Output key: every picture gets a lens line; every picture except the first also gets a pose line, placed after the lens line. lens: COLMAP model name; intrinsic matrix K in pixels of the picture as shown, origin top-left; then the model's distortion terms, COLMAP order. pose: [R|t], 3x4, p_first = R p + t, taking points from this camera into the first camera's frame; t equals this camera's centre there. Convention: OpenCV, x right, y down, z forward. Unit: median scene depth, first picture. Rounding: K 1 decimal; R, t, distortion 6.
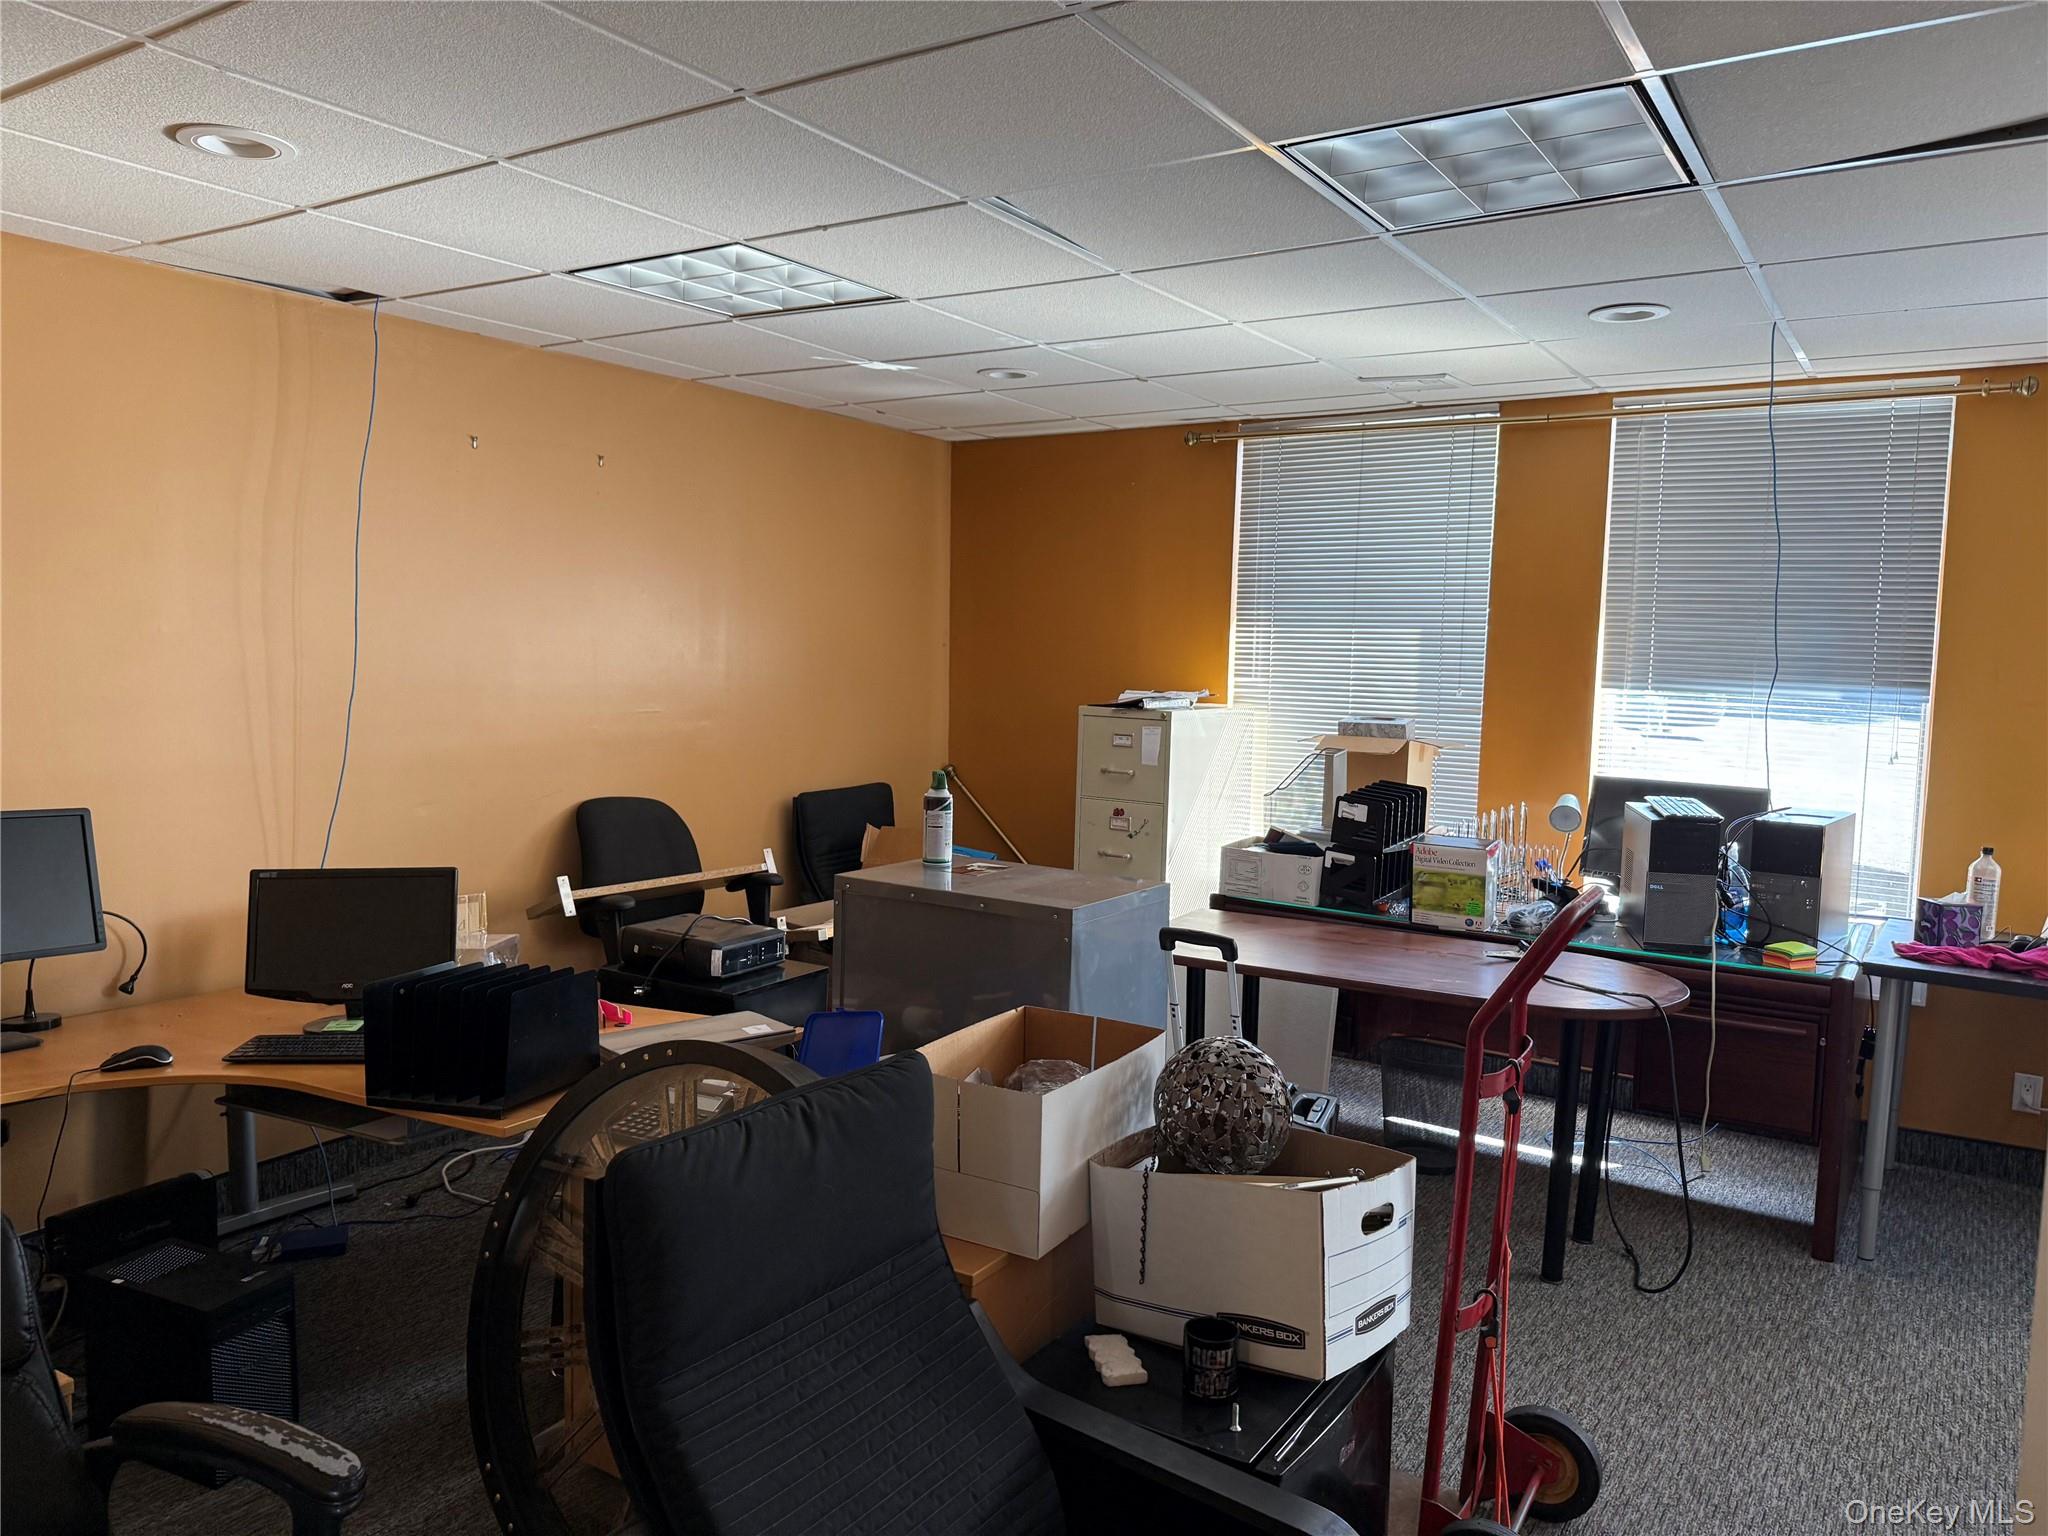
lens RADIAL K [[1445.0, 0, 1029.1], [0, 1445.0, 764.5], [0, 0, 1]] dist [0.021019, -0.025228]
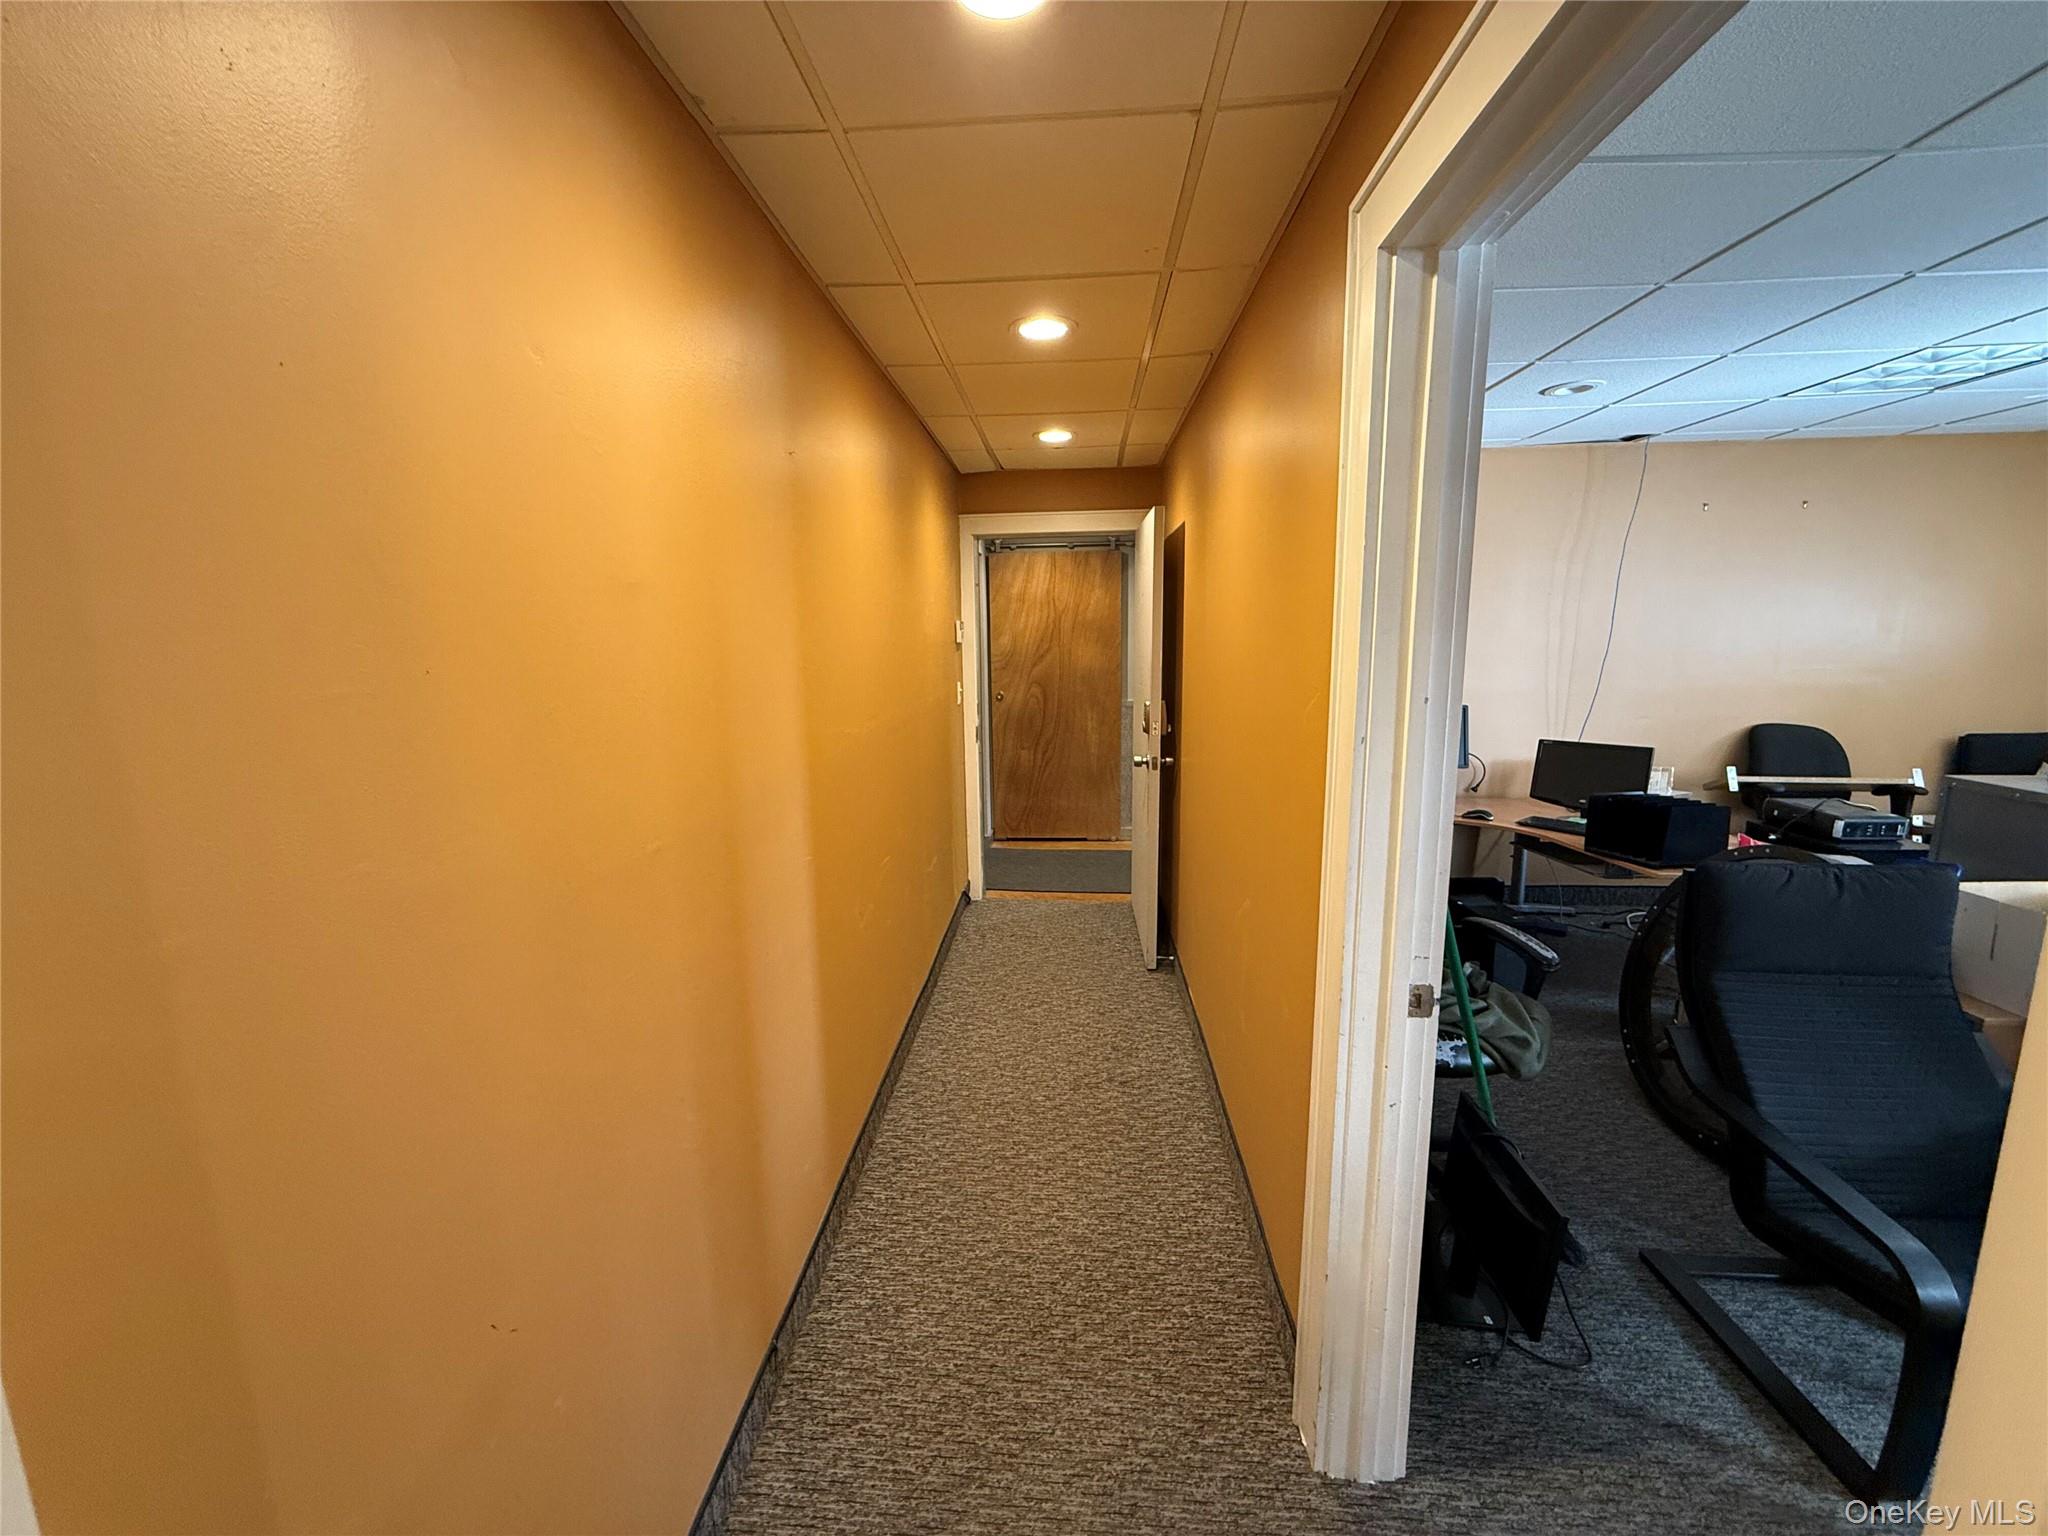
lens RADIAL K [[814.0, 0, 1025.5], [0, 814.0, 761.1], [0, 0, 1]] dist [-0.000269, -0.000308]
pose [[0.487359, 0.116025, -0.865459, 0.106477], [-0.055490, 0.993245, 0.101909, 0.024049], [0.871437, -0.001642, 0.490505, -0.193356]]
